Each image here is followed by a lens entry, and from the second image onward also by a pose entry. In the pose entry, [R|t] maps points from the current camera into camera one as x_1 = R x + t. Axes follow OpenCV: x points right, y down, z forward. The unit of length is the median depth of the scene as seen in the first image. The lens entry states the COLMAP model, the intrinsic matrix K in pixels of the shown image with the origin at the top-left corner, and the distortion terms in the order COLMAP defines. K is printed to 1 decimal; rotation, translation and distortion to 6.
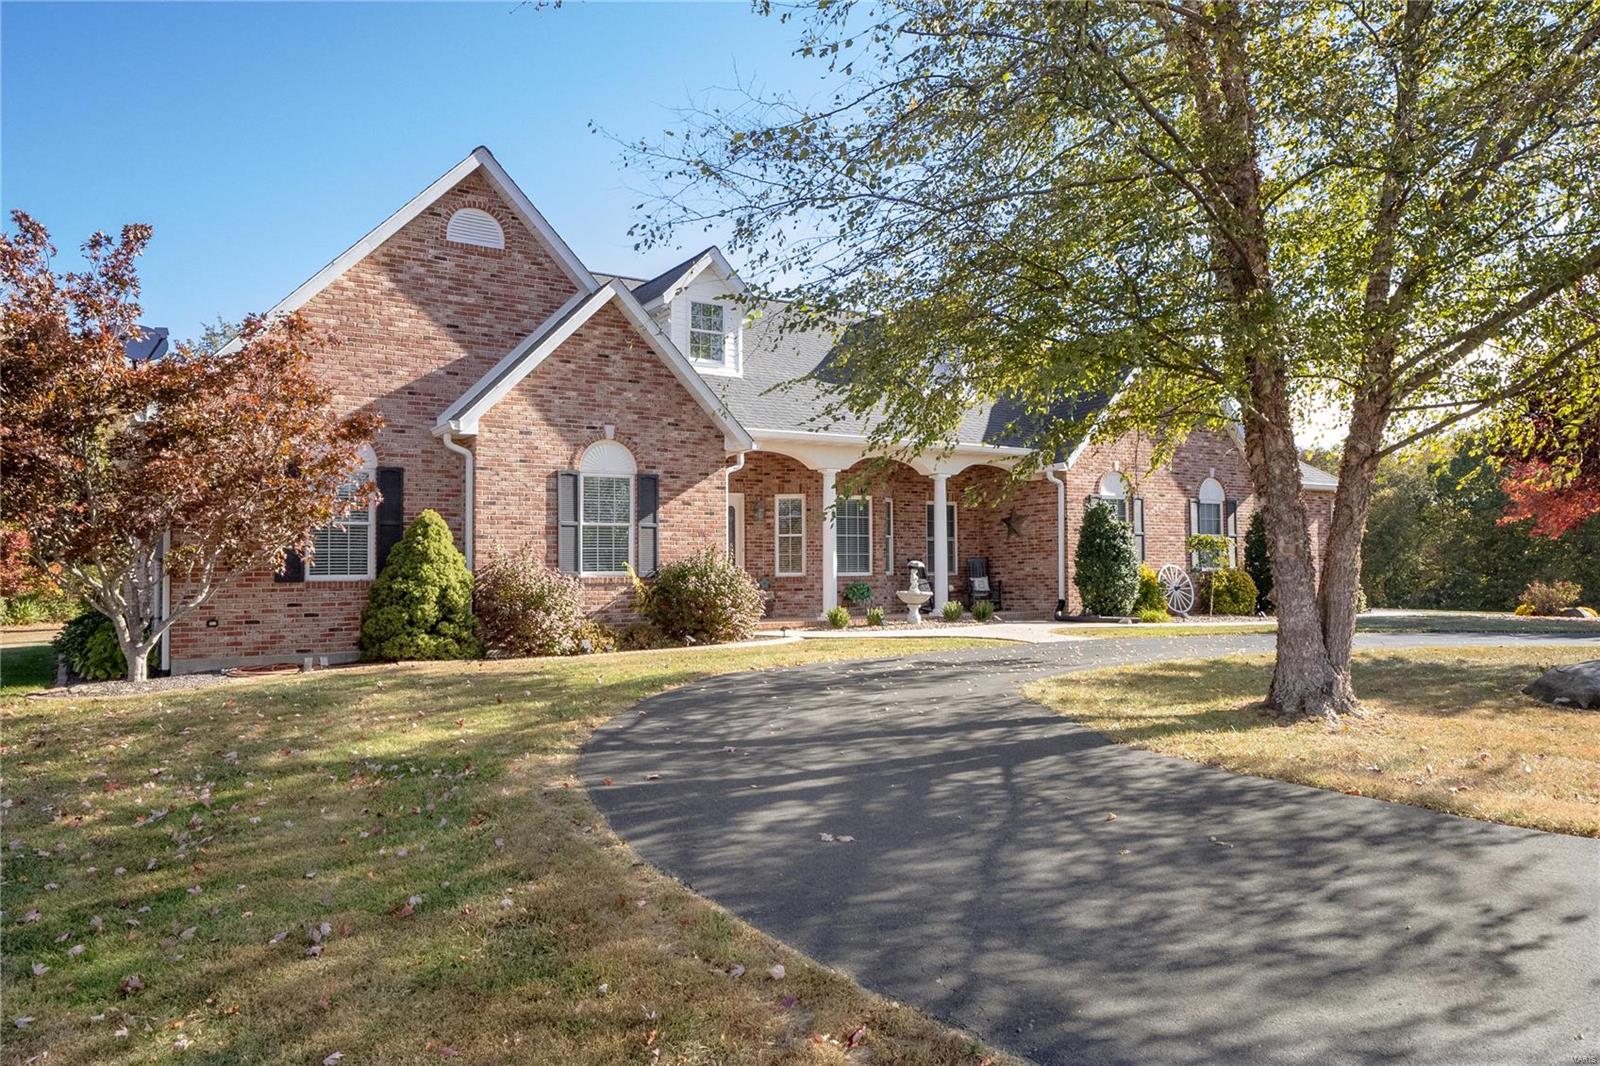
lens RADIAL K [[1104.8, 0, 800.0], [0, 1104.8, 533.0], [0, 0, 1]] dist [0.004911, 0.002686]
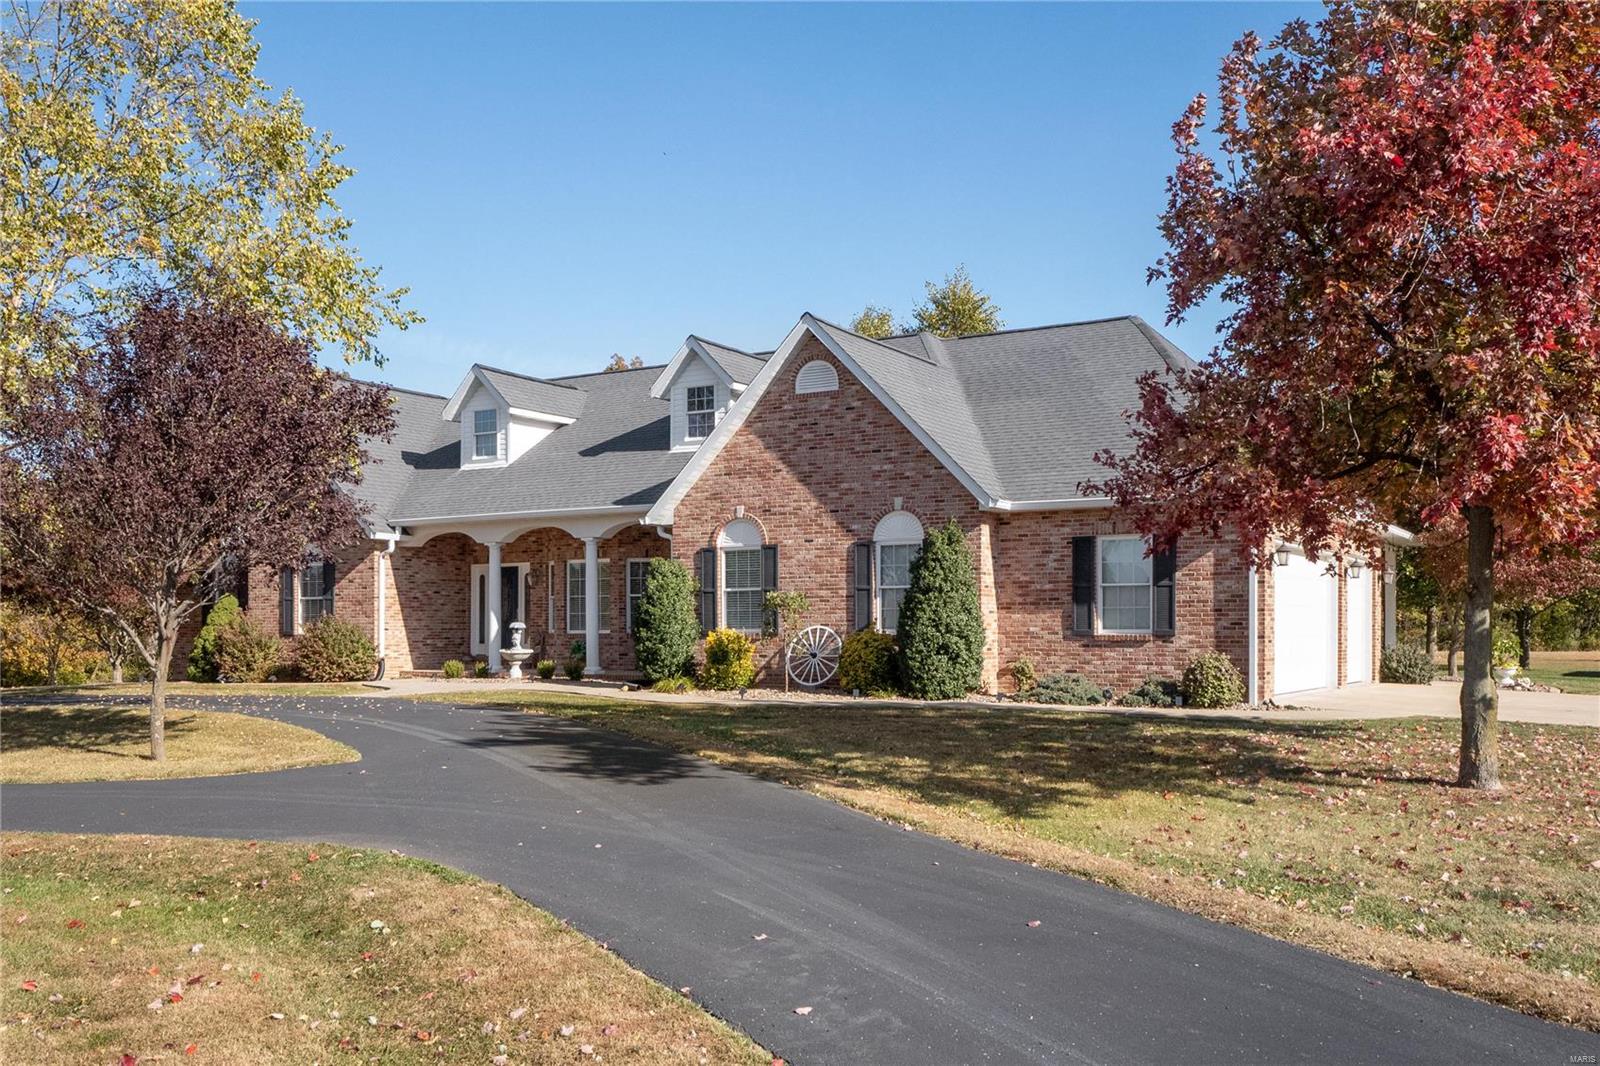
lens RADIAL K [[1346.6, 0, 798.7], [0, 1346.6, 587.2], [0, 0, 1]] dist [0.050300, -0.002232]
pose [[0.425298, -0.010079, -0.904997, 1.413091], [0.037756, 0.999265, 0.006614, -0.008030], [0.904266, -0.036982, 0.425366, 0.666129]]
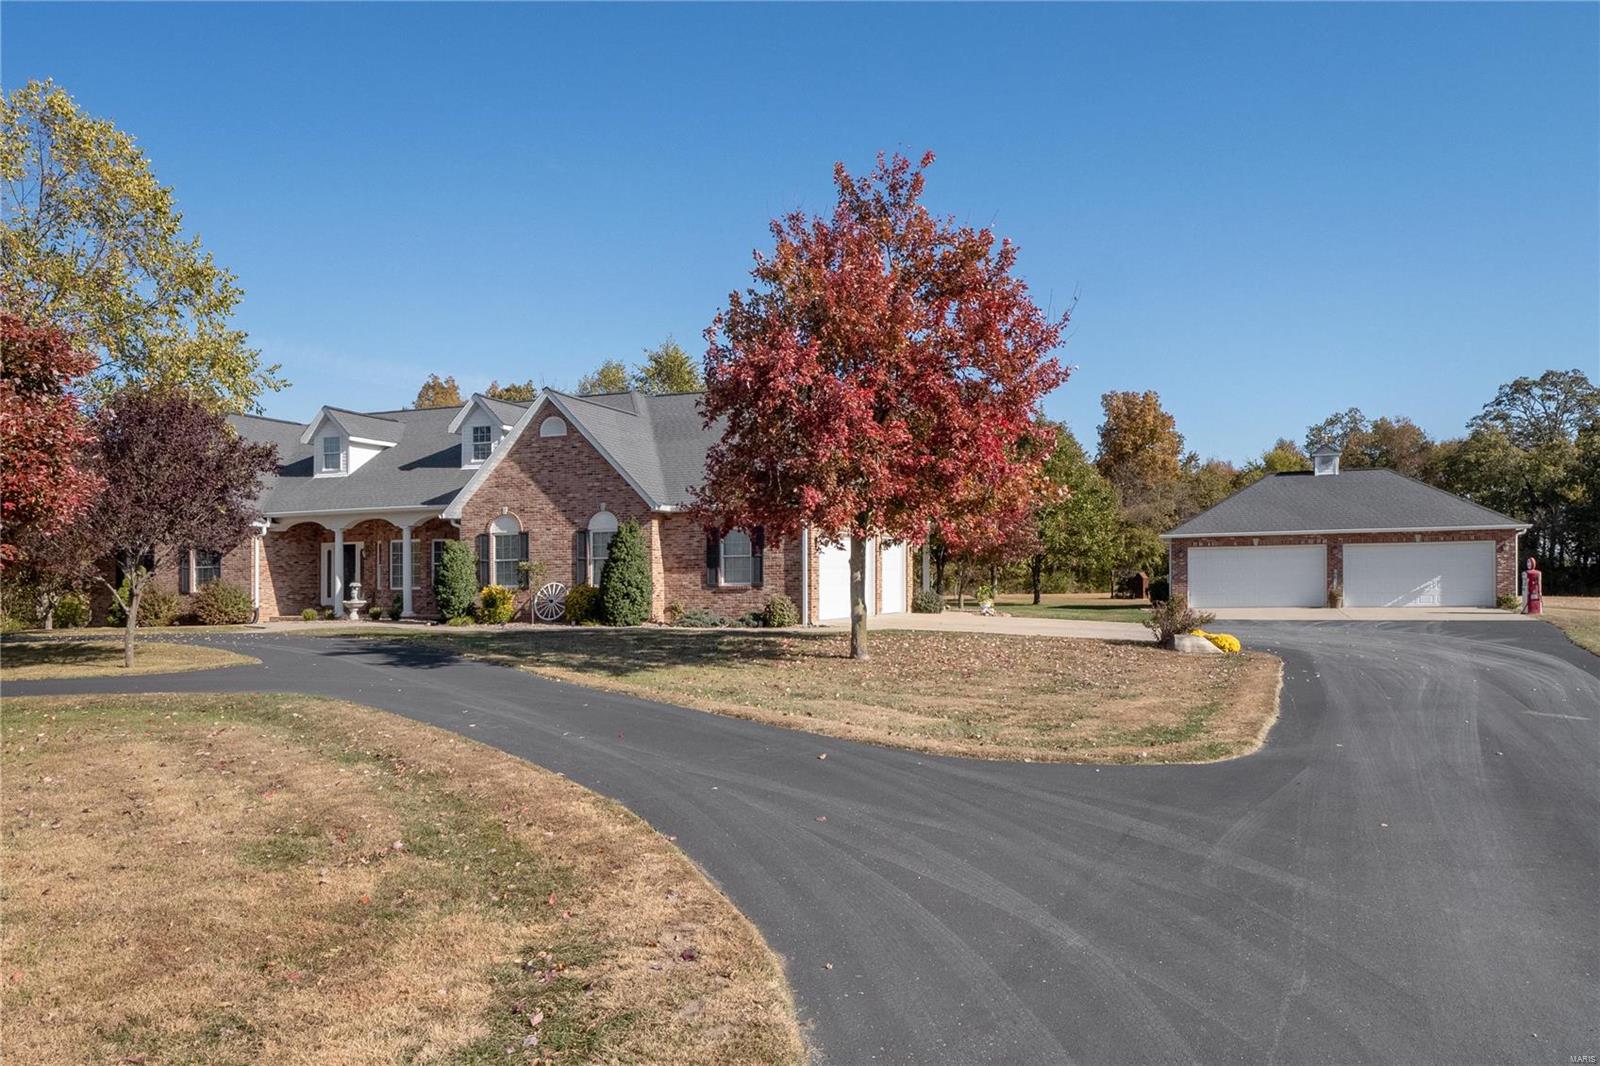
lens RADIAL K [[1104.8, 0, 800.0], [0, 1104.8, 533.0], [0, 0, 1]] dist [0.004911, 0.002686]
pose [[0.579966, -0.025337, -0.814247, 1.796256], [0.042107, 0.999112, -0.001098, -0.018636], [0.813552, -0.033649, 0.580518, 0.570683]]
